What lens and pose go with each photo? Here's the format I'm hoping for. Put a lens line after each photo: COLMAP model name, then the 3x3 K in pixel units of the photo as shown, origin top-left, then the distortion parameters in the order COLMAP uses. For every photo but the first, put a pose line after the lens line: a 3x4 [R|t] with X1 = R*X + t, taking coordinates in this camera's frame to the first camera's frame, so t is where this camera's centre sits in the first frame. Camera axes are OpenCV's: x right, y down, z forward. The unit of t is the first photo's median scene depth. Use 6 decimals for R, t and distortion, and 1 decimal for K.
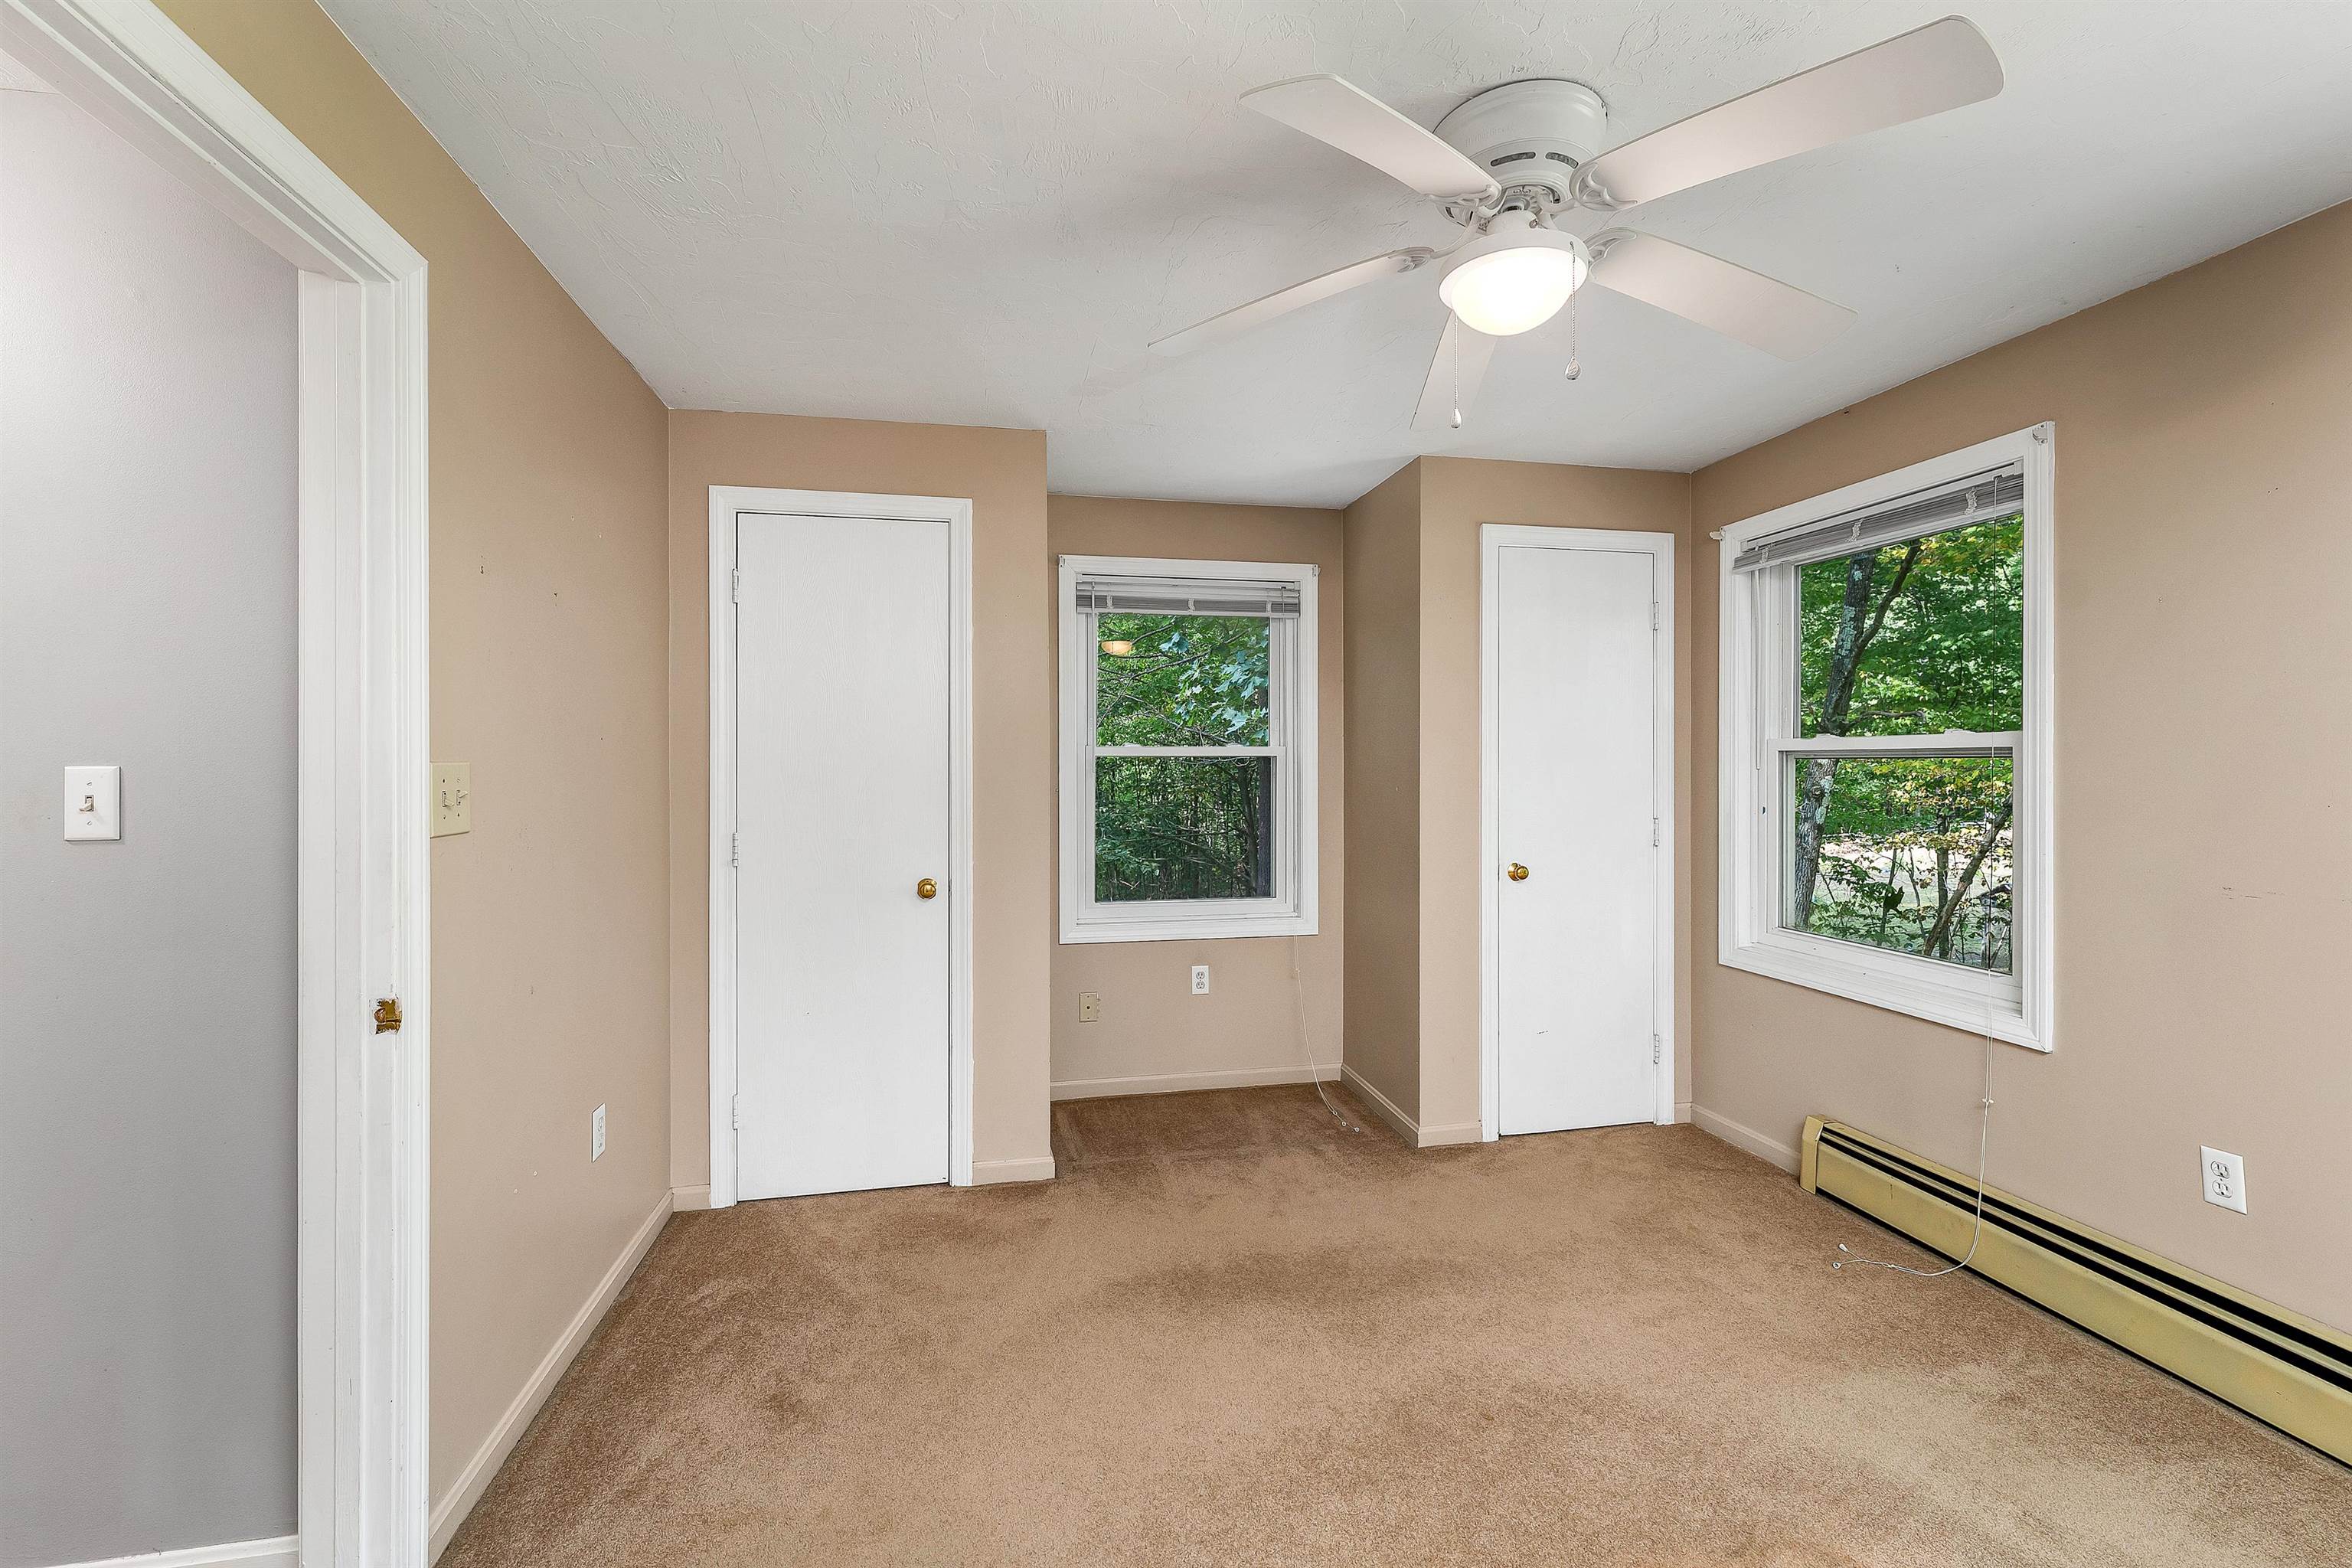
lens RADIAL K [[968.3, 0, 1163.5], [0, 968.3, 792.2], [0, 0, 1]] dist [0.001057, 0.000019]
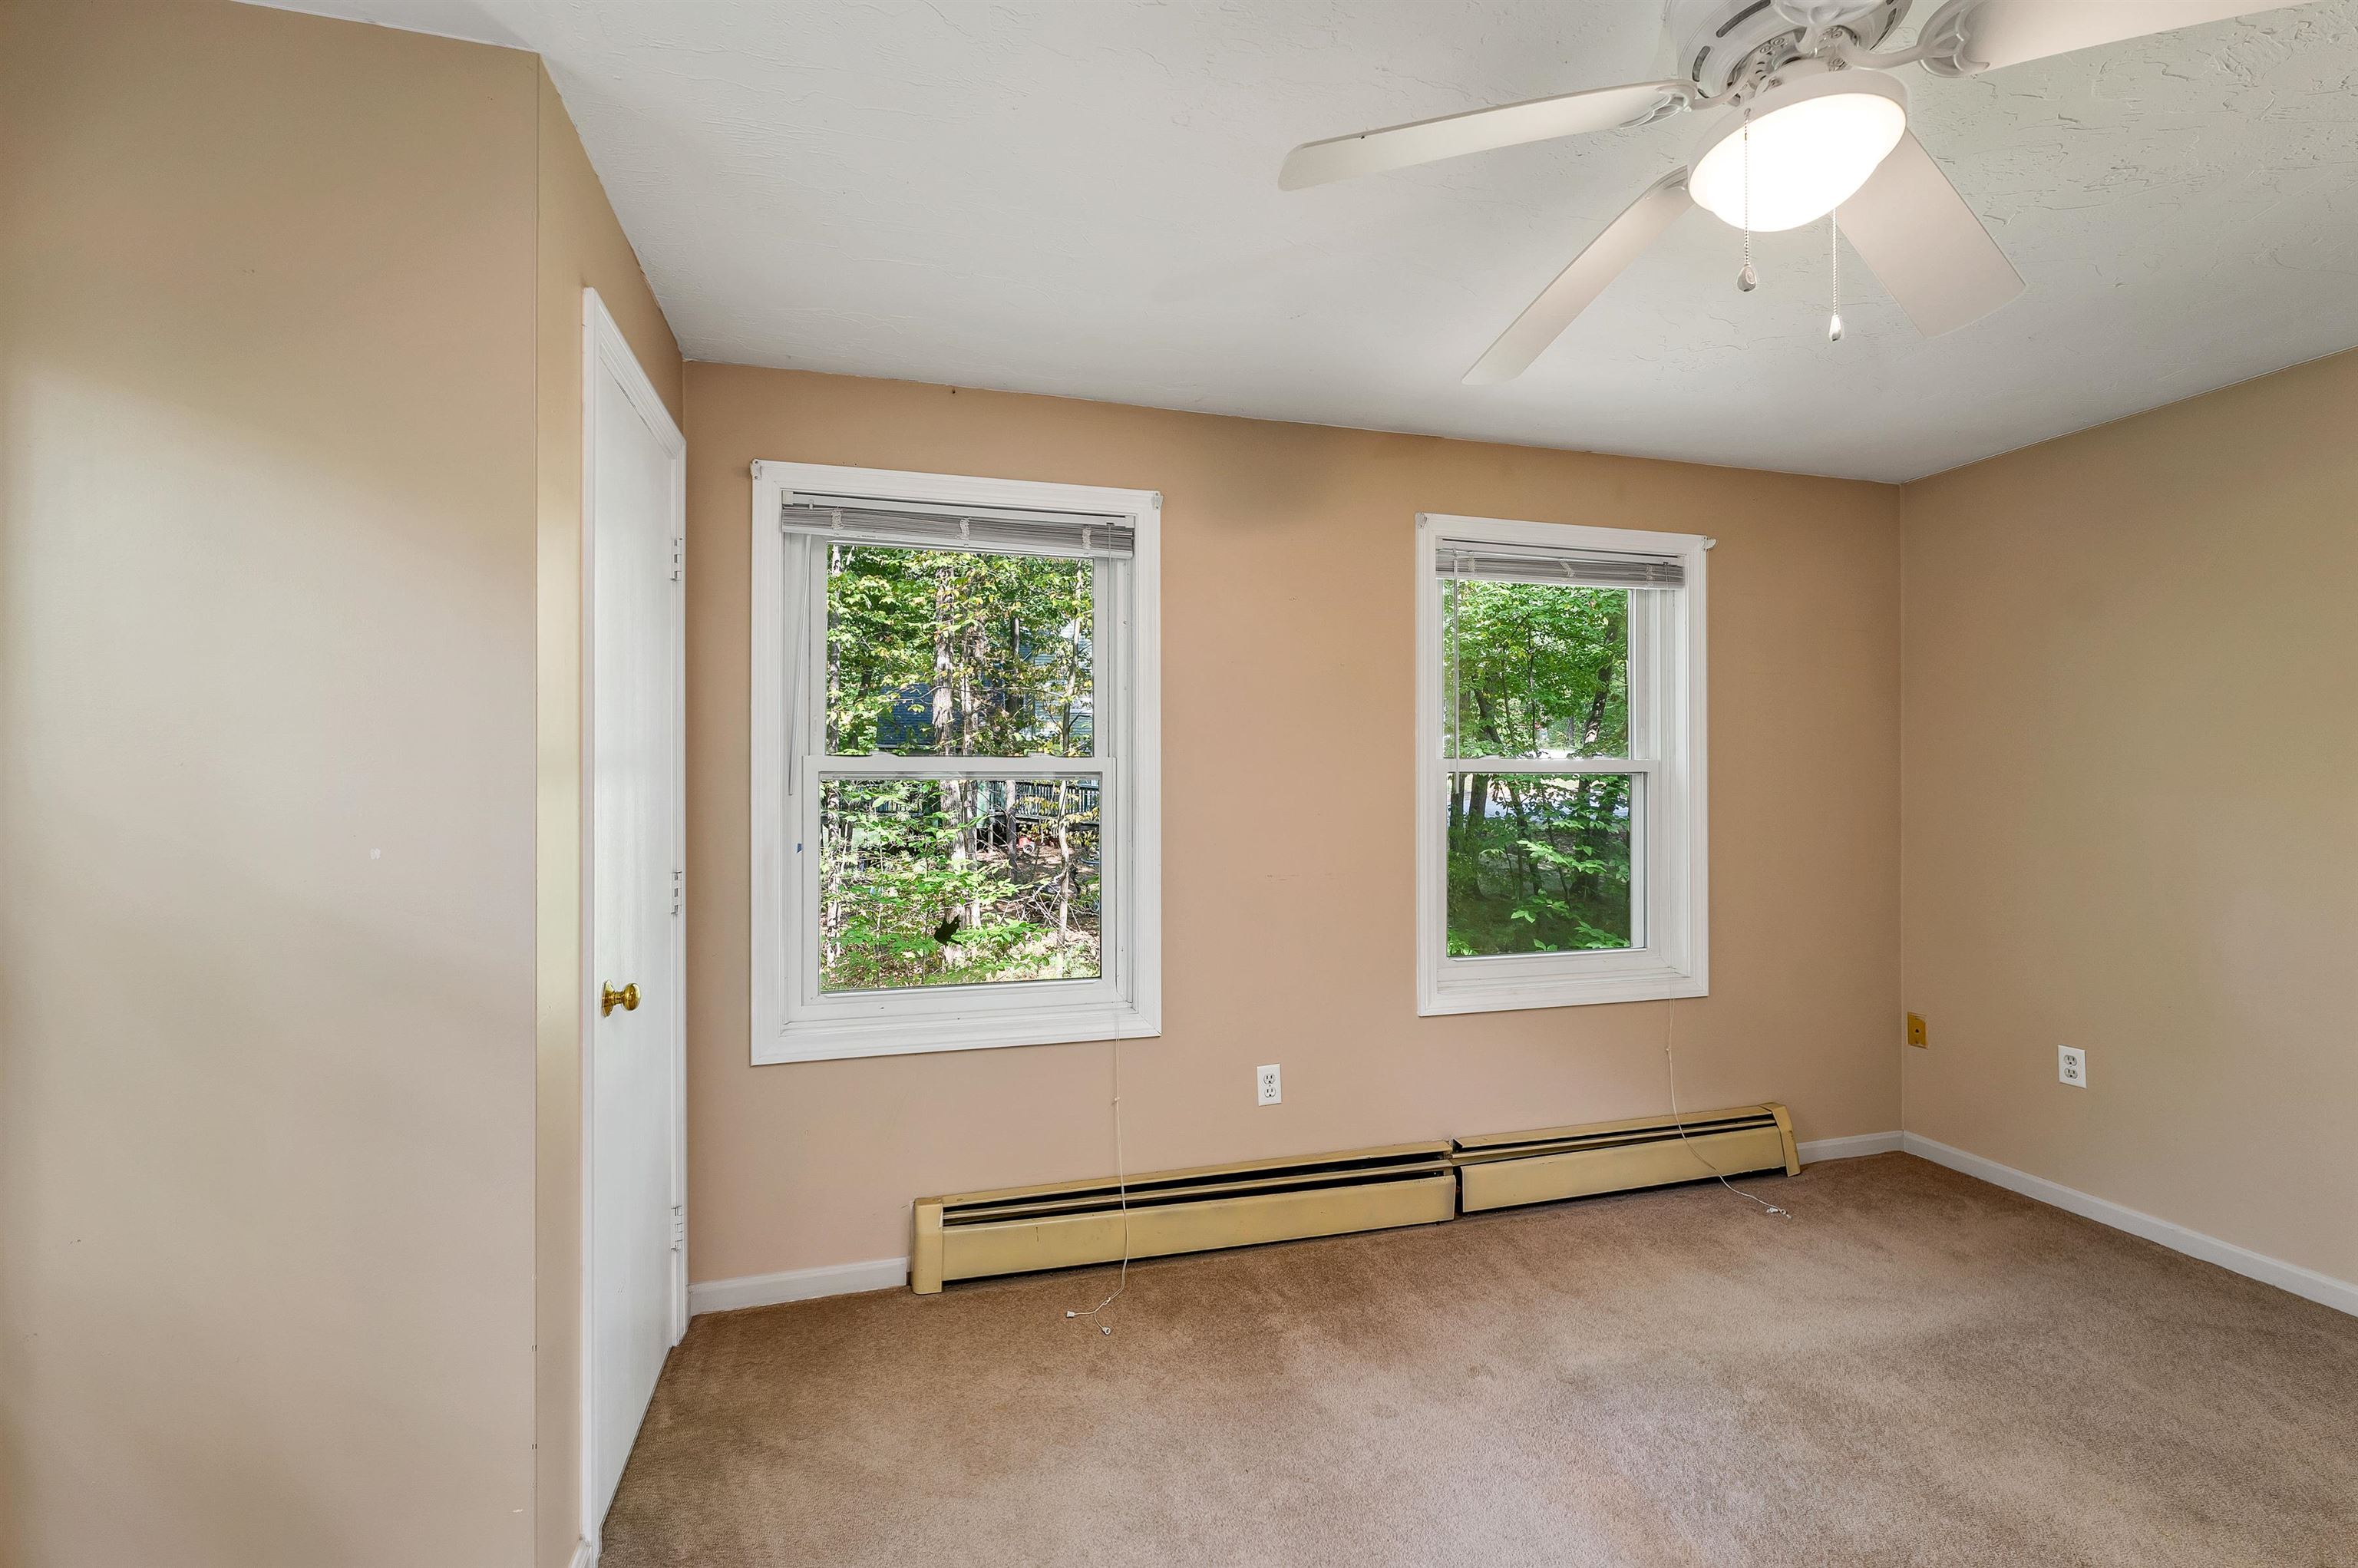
lens RADIAL K [[970.8, 0, 1166.5], [0, 970.8, 792.2], [0, 0, 1]] dist [0.001057, 0.000019]
pose [[-0.080011, -0.013106, 0.996708, -0.202117], [0.025989, 0.999546, 0.015229, -0.034828], [-0.996455, 0.027122, -0.079634, 0.903440]]
